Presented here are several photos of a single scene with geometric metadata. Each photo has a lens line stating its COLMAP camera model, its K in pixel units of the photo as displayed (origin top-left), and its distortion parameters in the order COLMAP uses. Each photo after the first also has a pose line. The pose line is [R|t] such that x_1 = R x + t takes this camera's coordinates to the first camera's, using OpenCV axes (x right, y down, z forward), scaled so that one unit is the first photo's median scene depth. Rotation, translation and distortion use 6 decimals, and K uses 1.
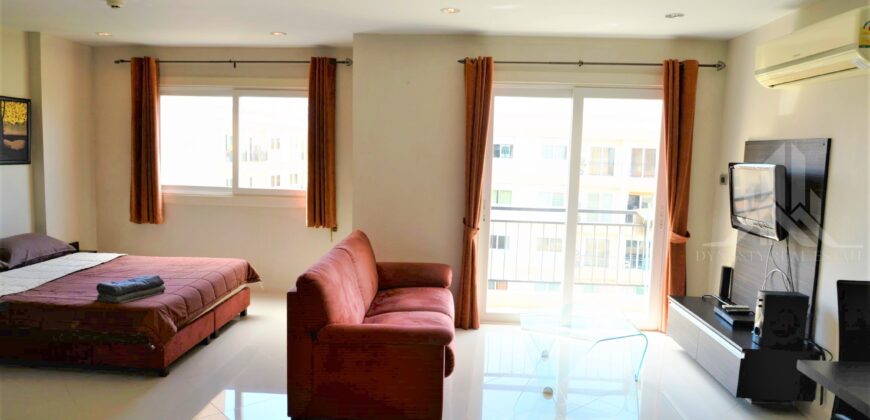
lens RADIAL K [[582.2, 0, 429.3], [0, 582.2, 215.0], [0, 0, 1]] dist [-0.051232, 0.007167]
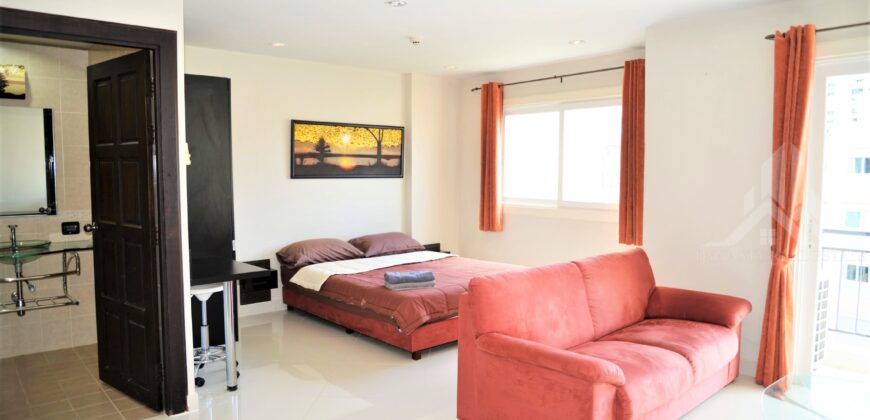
lens RADIAL K [[582.2, 0, 436.5], [0, 582.2, 212.7], [0, 0, 1]] dist [-0.051232, 0.007167]
pose [[0.698647, 0.027518, -0.714937, 0.289021], [-0.060173, 0.997980, -0.020390, 0.009695], [0.712932, 0.057265, 0.698891, 0.164270]]
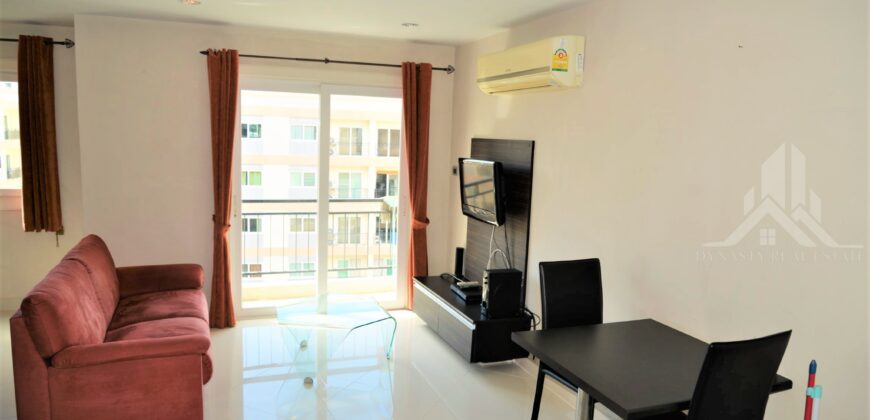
lens RADIAL K [[582.2, 0, 433.7], [0, 582.2, 214.6], [0, 0, 1]] dist [-0.051232, 0.007167]
pose [[0.909329, -0.048230, 0.413274, -0.005125], [0.031825, 0.998412, 0.046492, -0.028805], [-0.414860, -0.029124, 0.909419, -0.028155]]
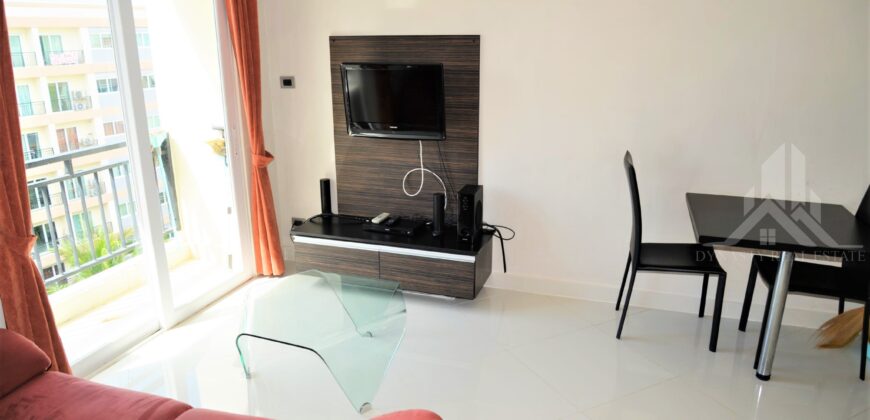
lens RADIAL K [[582.2, 0, 434.6], [0, 582.2, 213.7], [0, 0, 1]] dist [-0.051232, 0.007167]
pose [[0.237158, -0.301160, 0.923612, -0.280235], [0.105860, 0.953085, 0.283588, -0.091630], [-0.965686, 0.030519, 0.257913, 0.547069]]
